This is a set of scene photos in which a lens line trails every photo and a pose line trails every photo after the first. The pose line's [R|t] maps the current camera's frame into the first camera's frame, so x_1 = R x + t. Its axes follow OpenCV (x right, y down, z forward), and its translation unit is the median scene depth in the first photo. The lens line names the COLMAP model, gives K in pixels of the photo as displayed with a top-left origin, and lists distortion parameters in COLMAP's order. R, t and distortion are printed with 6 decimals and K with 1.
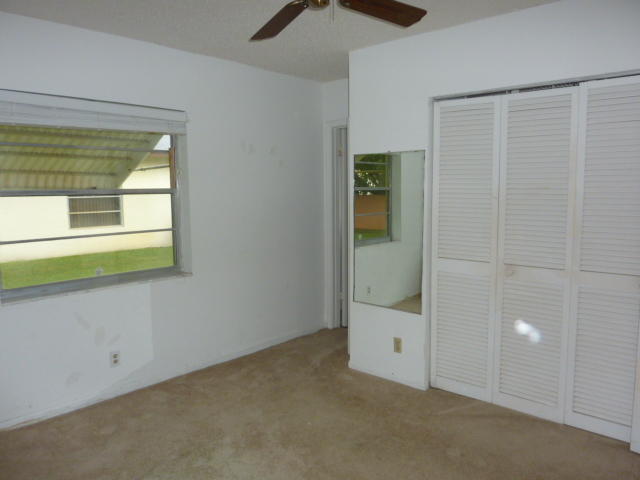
lens RADIAL K [[498.7, 0, 306.0], [0, 498.7, 240.3], [0, 0, 1]] dist [-0.001931, -0.000831]
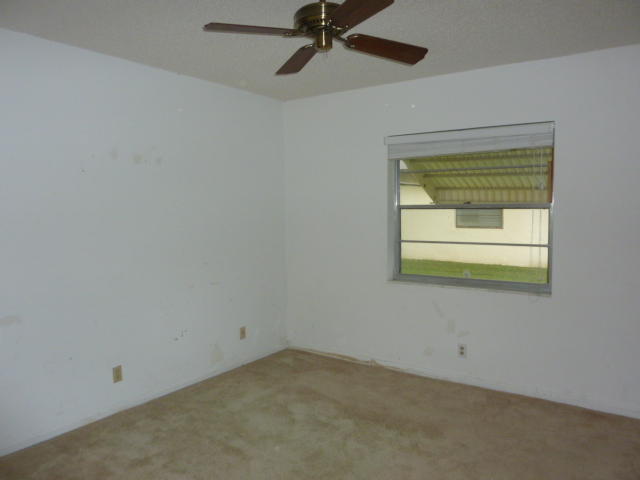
lens RADIAL K [[464.8, 0, 320.0], [0, 464.8, 240.0], [0, 0, 1]] dist [0.000846, 0.000435]
pose [[0.179939, 0.081946, -0.980259, 0.614366], [-0.095060, 0.993309, 0.065588, -0.058296], [0.979074, 0.081381, 0.186524, 0.473967]]
